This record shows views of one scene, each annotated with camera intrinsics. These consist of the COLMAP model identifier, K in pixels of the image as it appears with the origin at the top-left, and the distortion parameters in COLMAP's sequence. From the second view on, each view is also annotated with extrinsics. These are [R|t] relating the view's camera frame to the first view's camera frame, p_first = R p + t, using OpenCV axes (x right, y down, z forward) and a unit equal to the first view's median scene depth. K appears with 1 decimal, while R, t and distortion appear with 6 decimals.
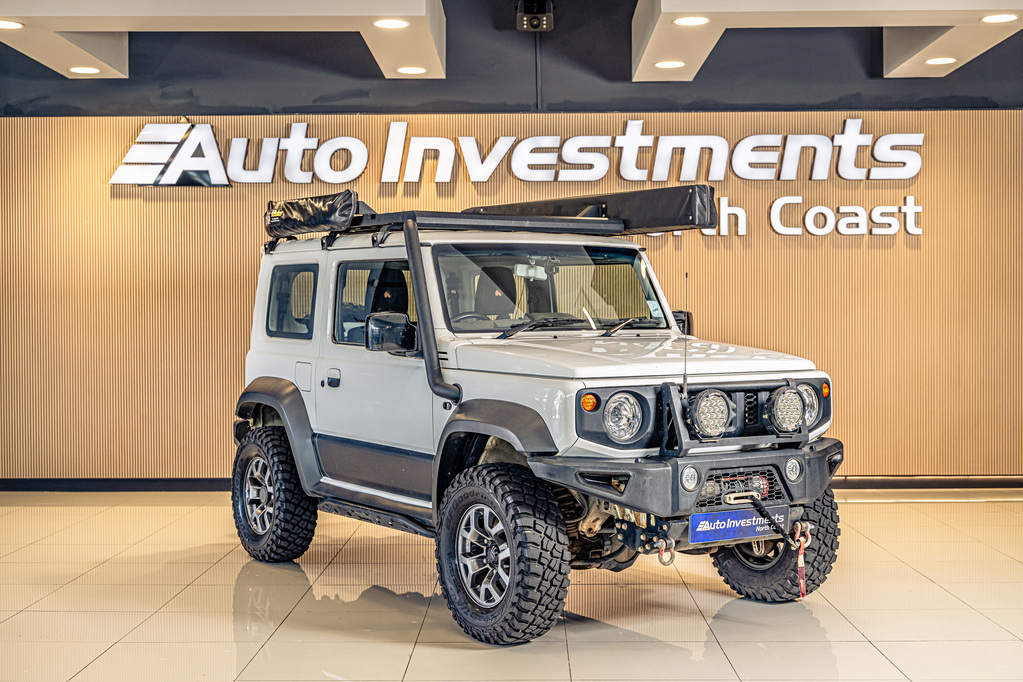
lens RADIAL K [[1404.0, 0, 511.5], [0, 1404.0, 341.0], [0, 0, 1]] dist [-0.001589, -0.000380]
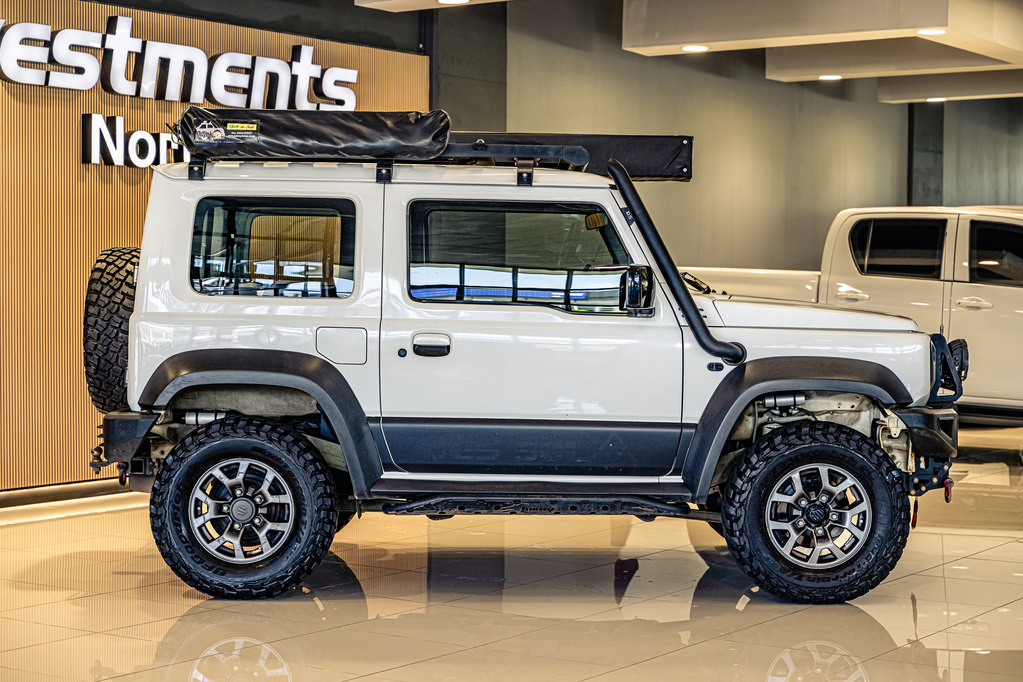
lens RADIAL K [[1917.8, 0, 511.5], [0, 1917.8, 341.0], [0, 0, 1]] dist [-0.057071, 0.007151]
pose [[0.549296, -0.019182, 0.835408, -0.678943], [0.005757, 0.999800, 0.019172, 0.002499], [-0.835608, -0.005722, 0.549296, 0.243284]]
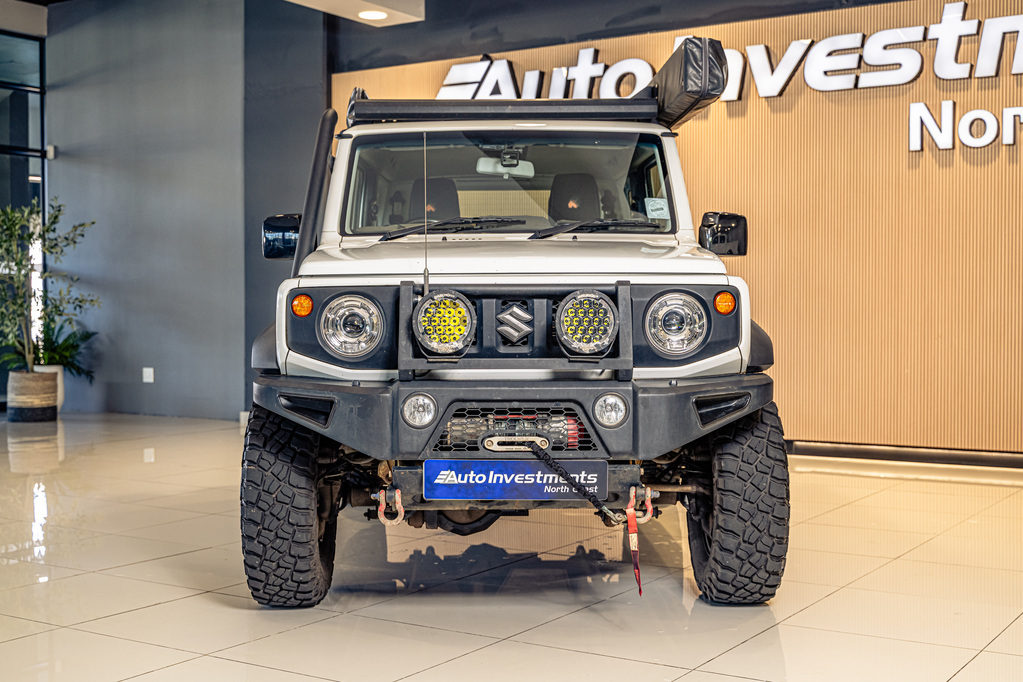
lens RADIAL K [[1314.8, 0, 511.5], [0, 1314.8, 341.0], [0, 0, 1]] dist [0.001915, 0.002873]
pose [[0.844637, 0.016856, -0.535074, 0.280296], [-0.009696, 0.999822, 0.016192, 0.025847], [0.535252, -0.008488, 0.844650, 0.230790]]
